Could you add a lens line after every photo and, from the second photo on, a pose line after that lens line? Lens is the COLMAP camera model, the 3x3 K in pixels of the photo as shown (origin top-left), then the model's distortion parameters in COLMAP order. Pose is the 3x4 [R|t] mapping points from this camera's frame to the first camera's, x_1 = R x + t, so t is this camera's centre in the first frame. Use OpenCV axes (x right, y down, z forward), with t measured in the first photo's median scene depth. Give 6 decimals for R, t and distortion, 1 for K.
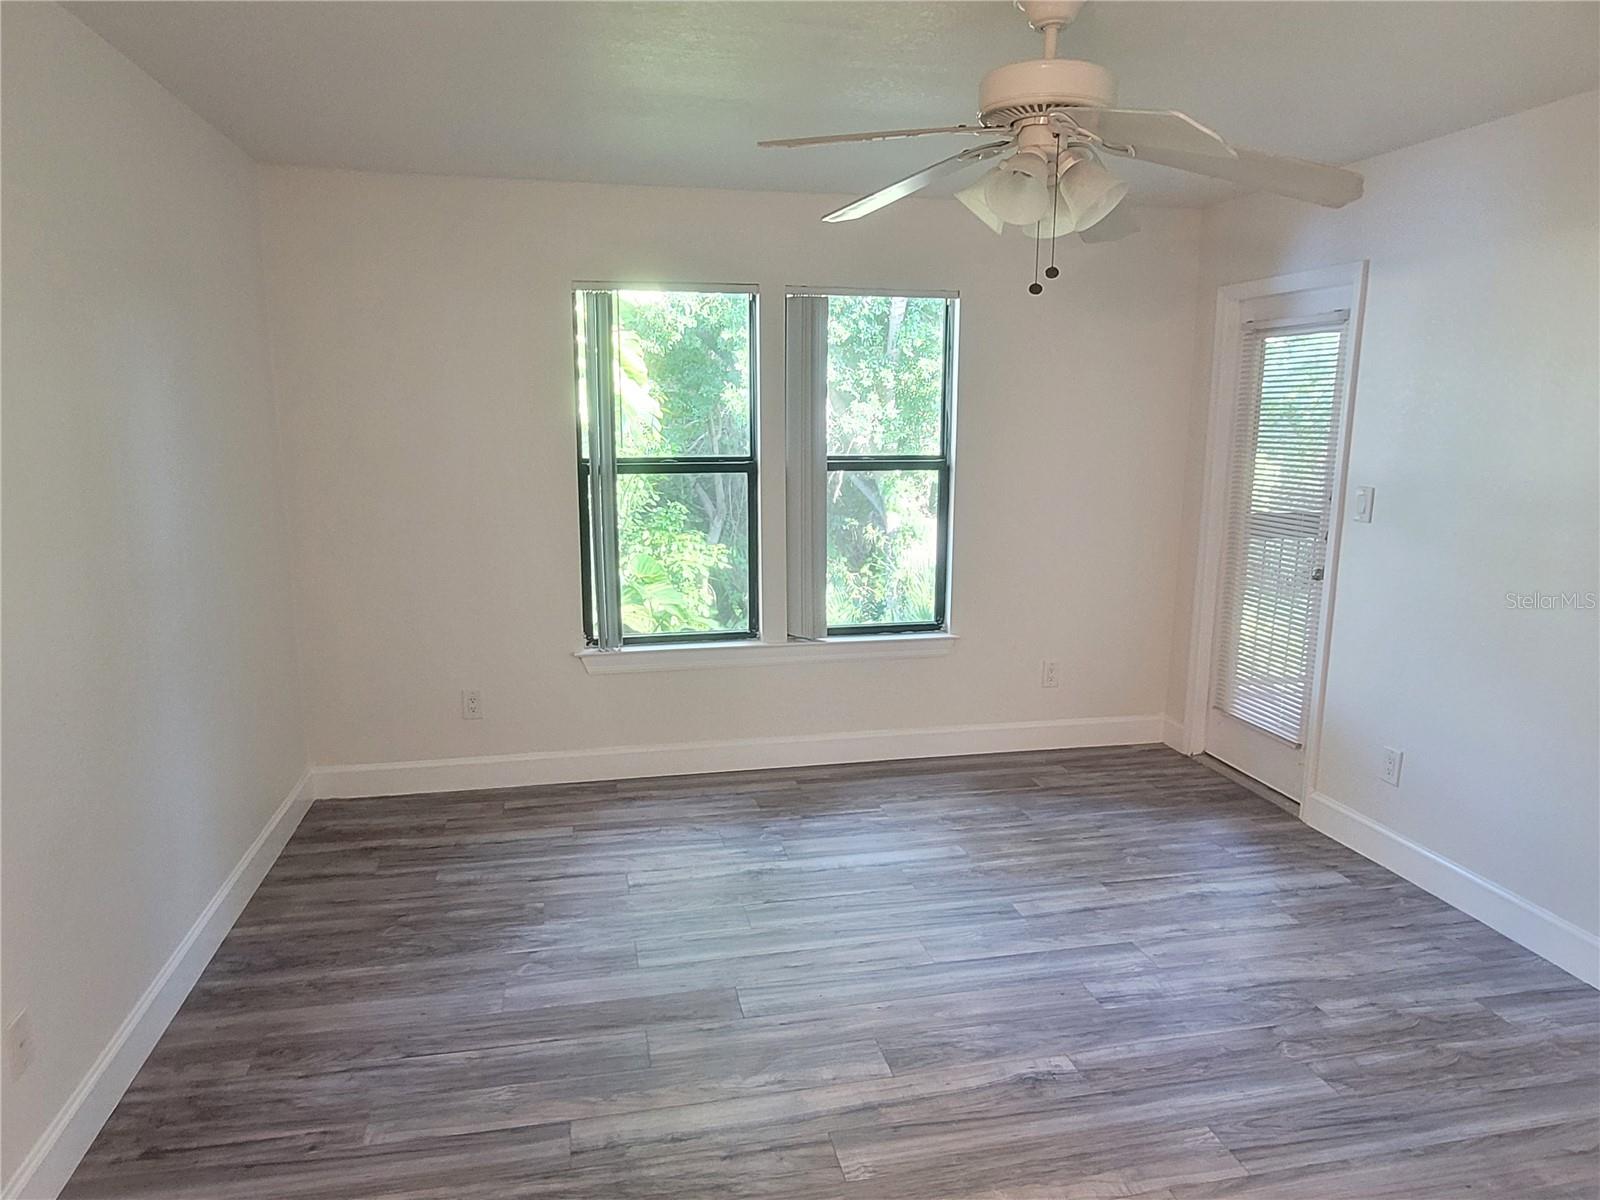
lens RADIAL K [[1062.7, 0, 798.7], [0, 1062.7, 602.5], [0, 0, 1]] dist [-0.004561, -0.001989]
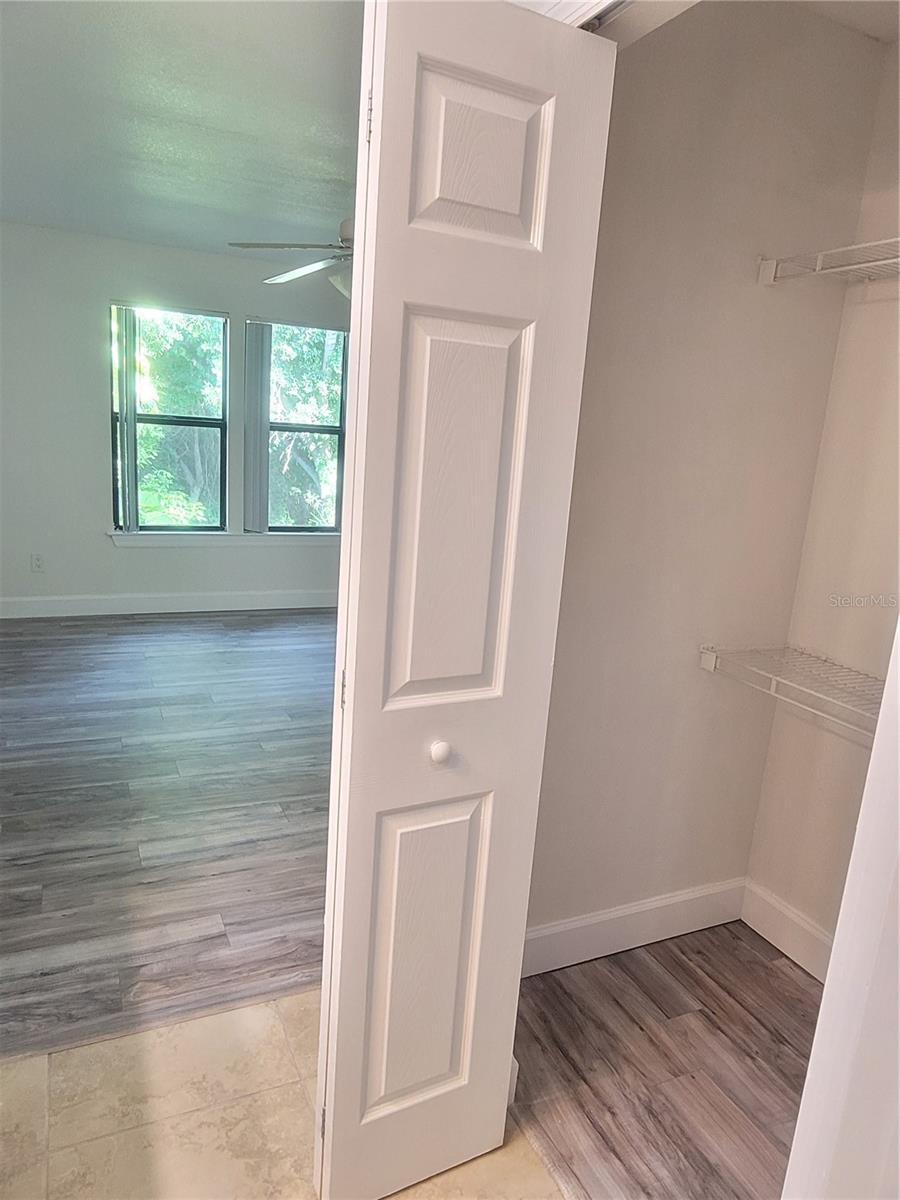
lens RADIAL K [[797.0, 0, 450.4], [0, 797.0, 595.7], [0, 0, 1]] dist [-0.004561, -0.001989]
pose [[0.972186, 0.016695, 0.233613, 0.016413], [-0.025263, 0.999112, 0.033731, 0.100471], [-0.232842, -0.038695, 0.971744, -0.337333]]
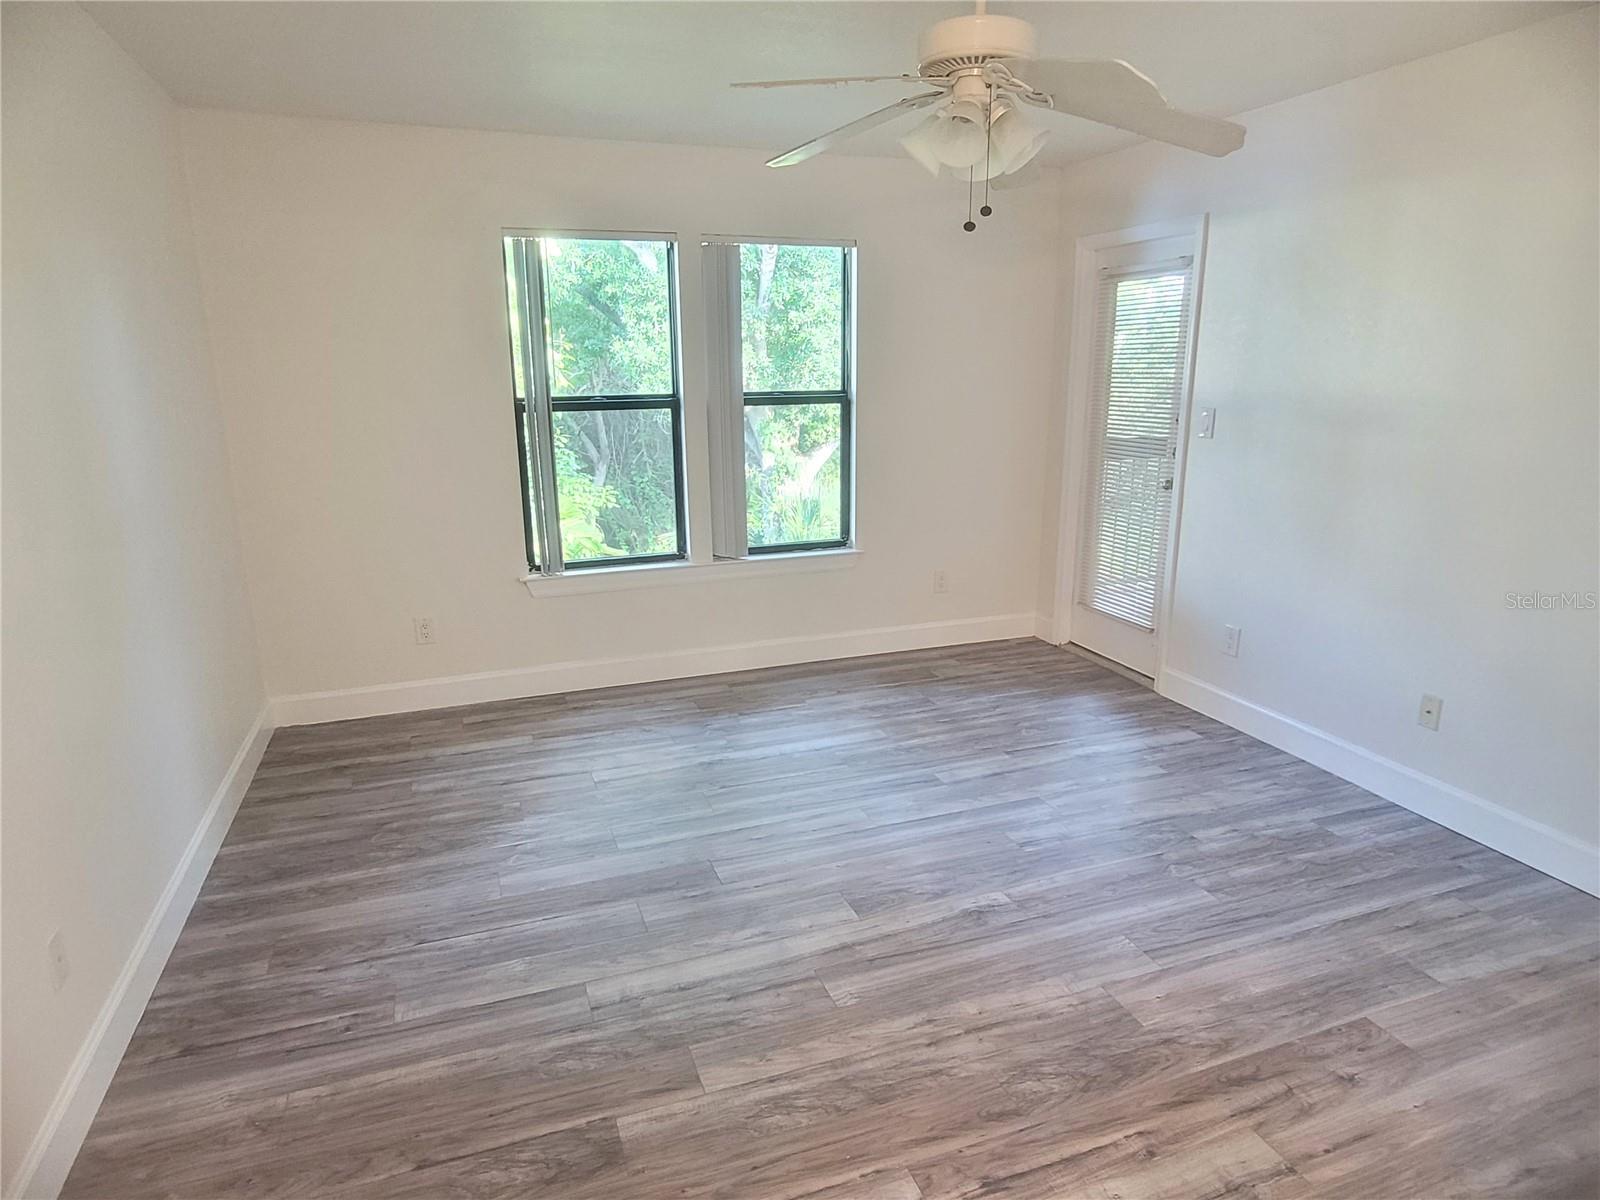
lens RADIAL K [[951.5, 0, 801.6], [0, 951.5, 594.9], [0, 0, 1]] dist [-0.009018, 0.005171]
pose [[0.990073, -0.044673, 0.133269, -0.063738], [0.036641, 0.997395, 0.062128, 0.016142], [-0.135697, -0.056629, 0.989131, 0.000313]]
